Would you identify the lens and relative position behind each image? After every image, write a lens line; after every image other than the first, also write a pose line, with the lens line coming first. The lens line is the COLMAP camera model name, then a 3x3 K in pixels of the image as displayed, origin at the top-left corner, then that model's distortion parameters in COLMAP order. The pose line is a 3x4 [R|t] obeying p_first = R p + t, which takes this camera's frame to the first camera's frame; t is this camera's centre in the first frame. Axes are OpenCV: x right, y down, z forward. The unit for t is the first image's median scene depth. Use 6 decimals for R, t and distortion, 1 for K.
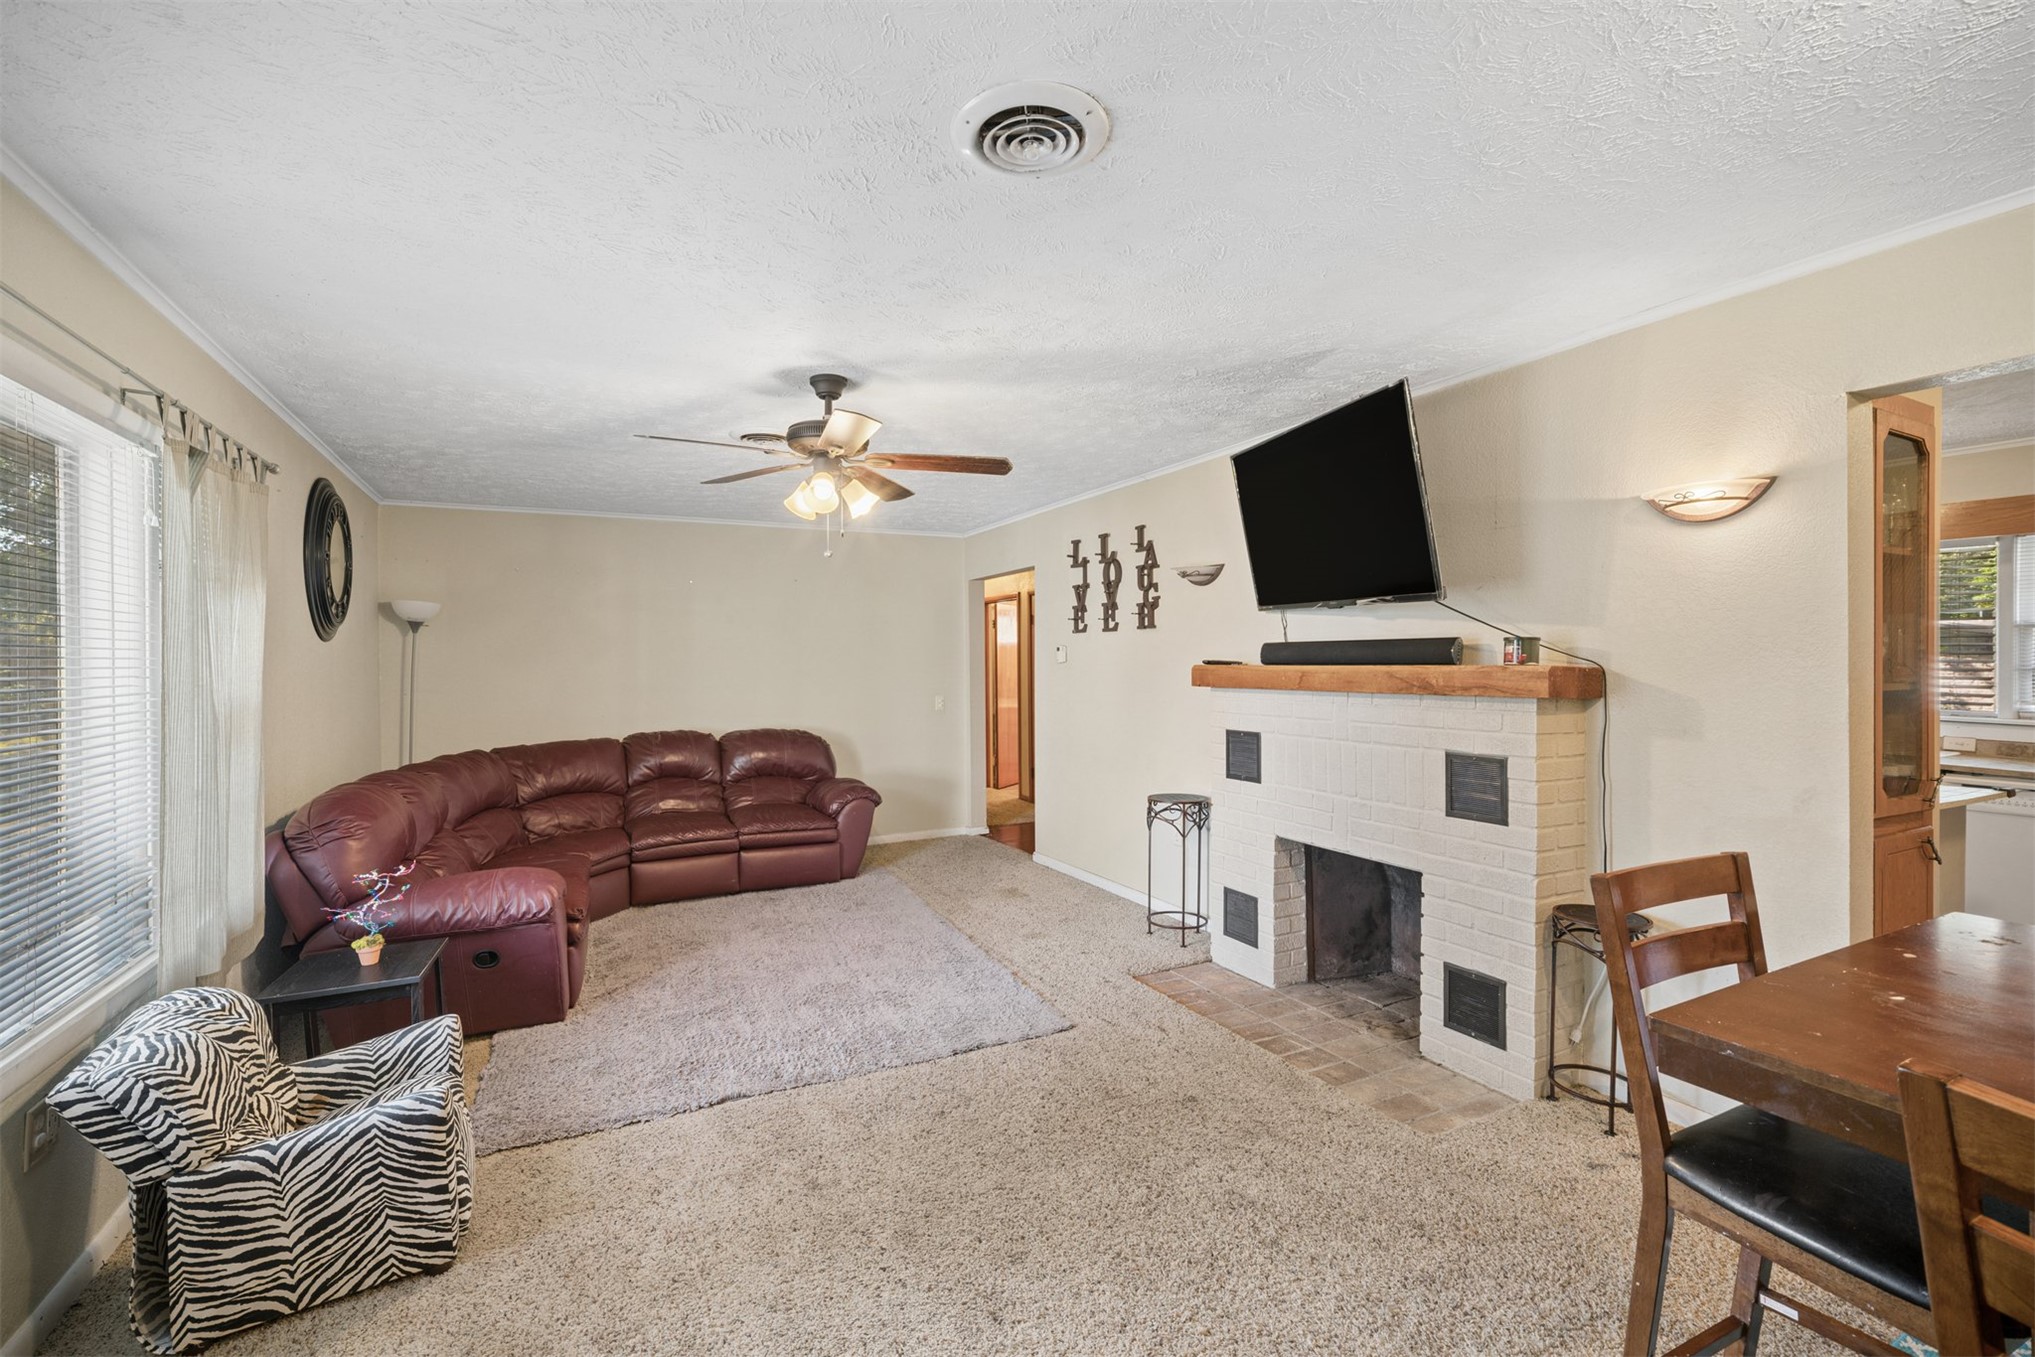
lens RADIAL K [[875.1, 0, 1004.1], [0, 875.1, 664.6], [0, 0, 1]] dist [-0.020436, 0.010904]
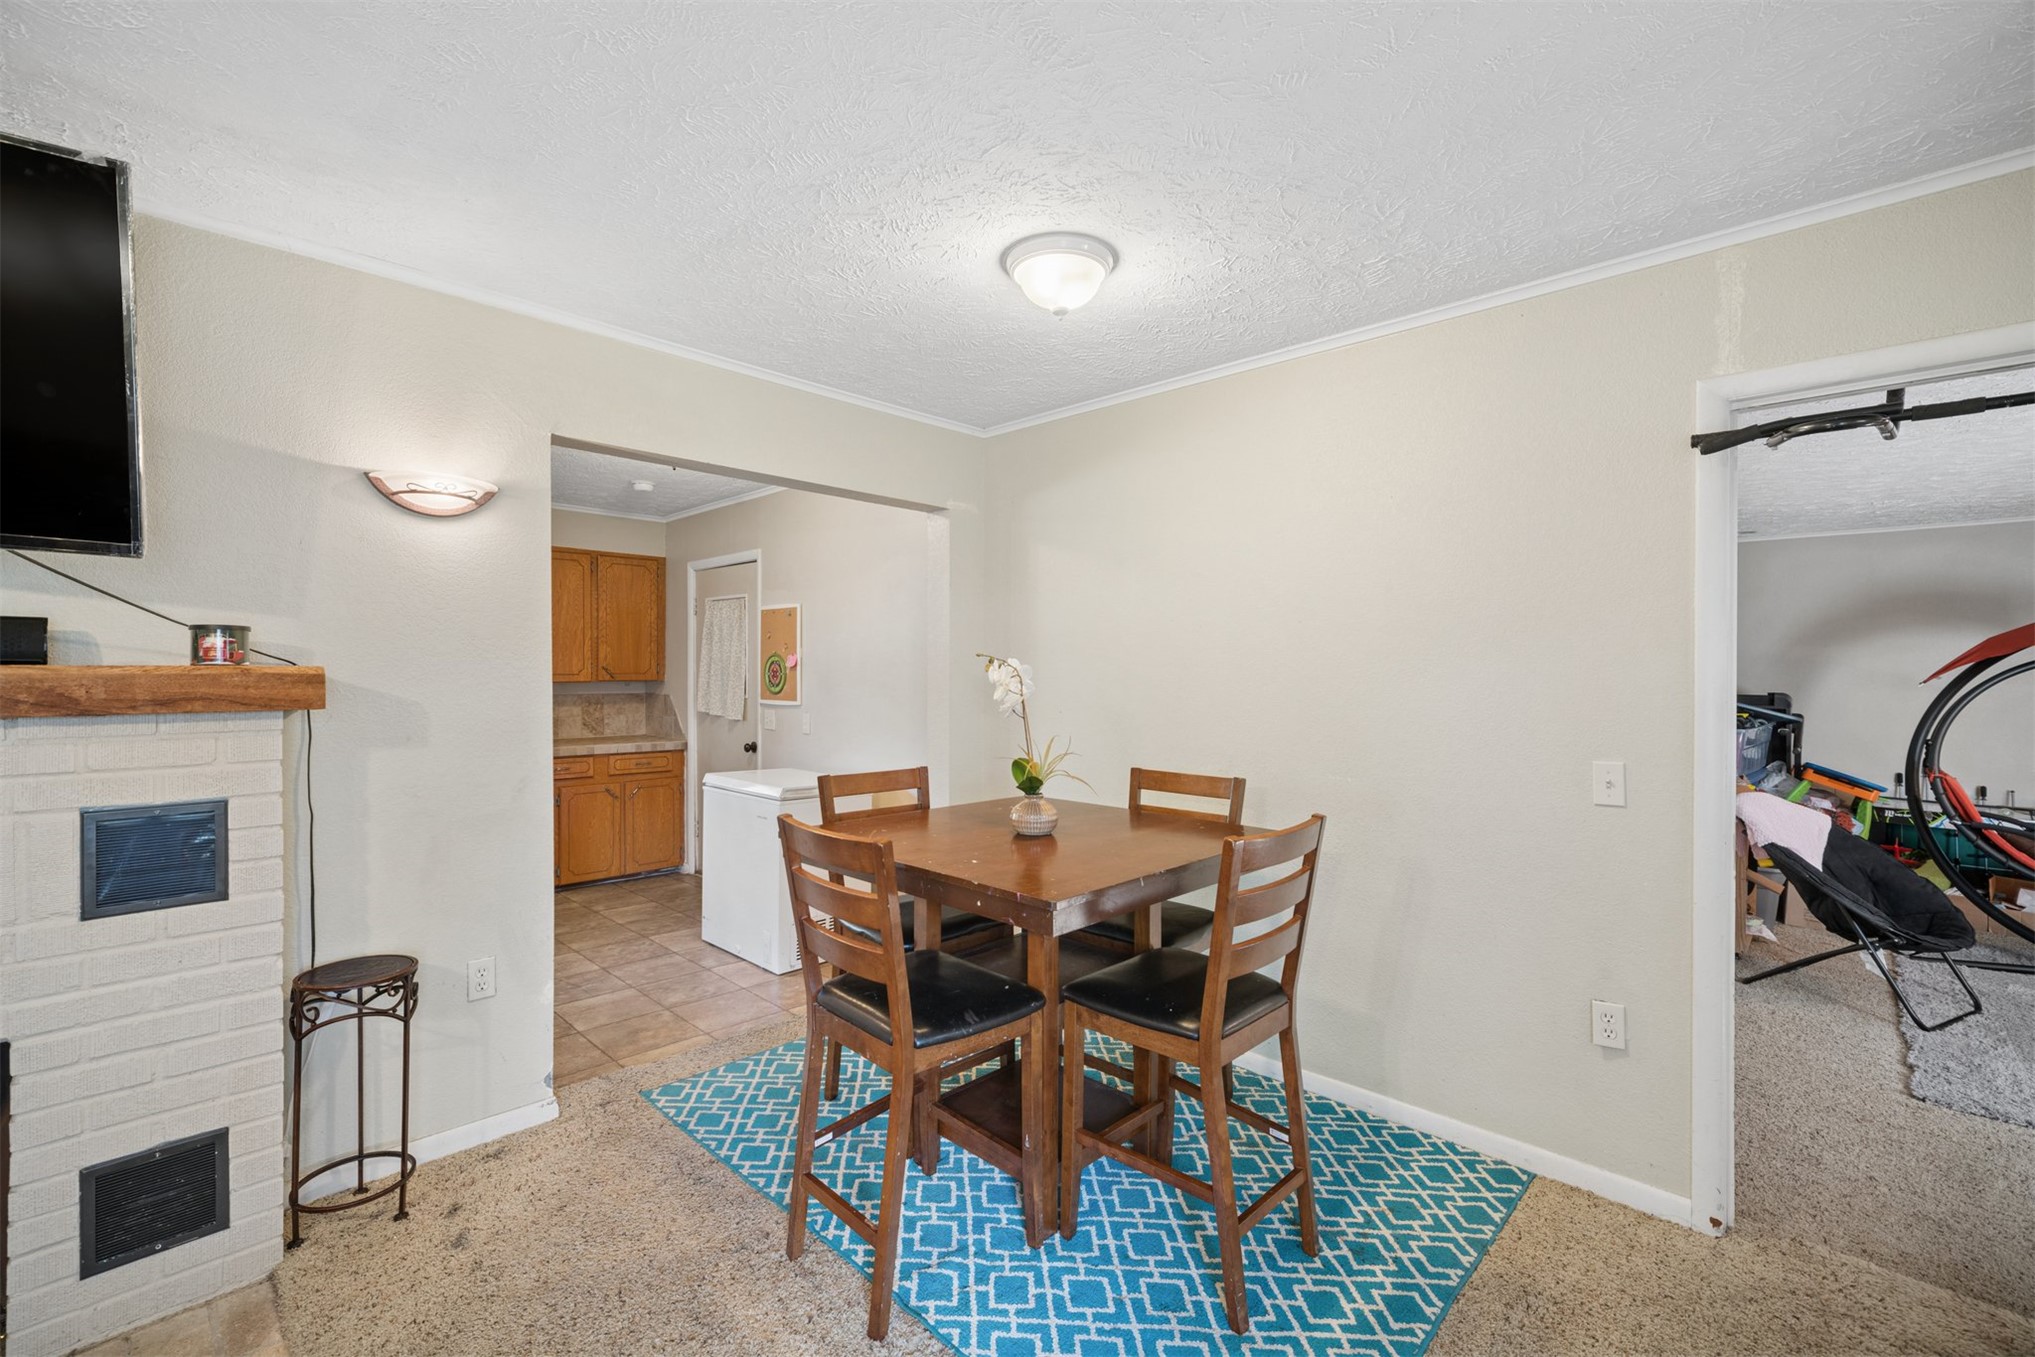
lens RADIAL K [[858.7, 0, 1017.5], [0, 858.7, 678.5], [0, 0, 1]] dist [-0.018493, 0.010502]
pose [[-0.330805, 0.000462, 0.943699, -0.239466], [0.003457, 0.999994, 0.000722, 0.011104], [-0.943693, 0.003501, -0.330805, 0.570834]]
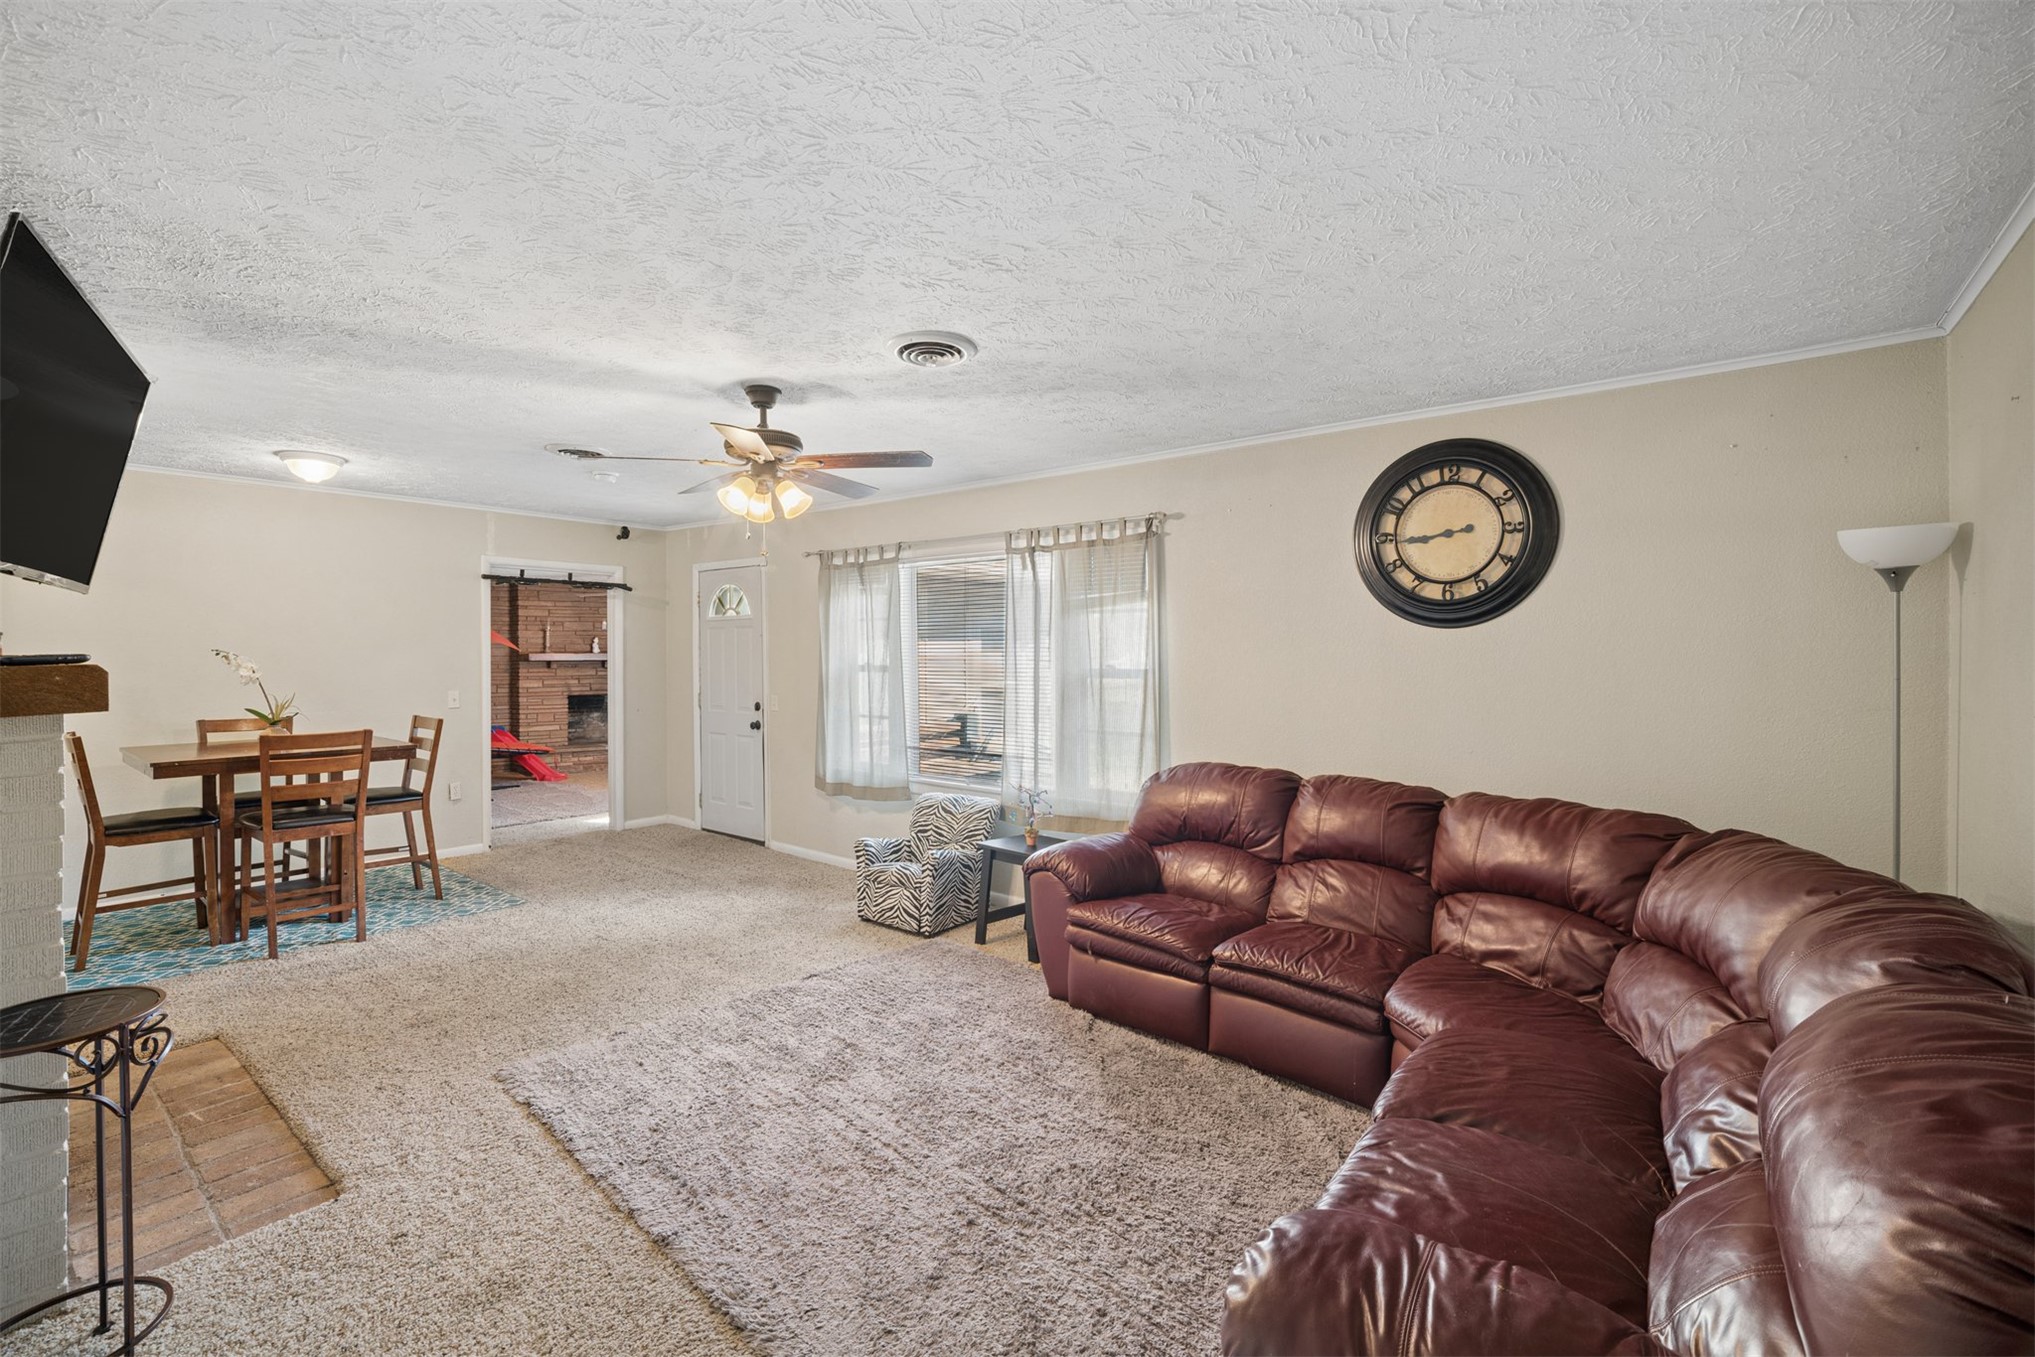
lens RADIAL K [[875.1, 0, 1004.1], [0, 875.1, 664.6], [0, 0, 1]] dist [-0.020436, 0.010904]
pose [[-0.906711, 0.019286, -0.421310, -0.020536], [0.011346, 0.999708, 0.021344, -0.002282], [0.421599, 0.014572, -0.906665, 2.114384]]
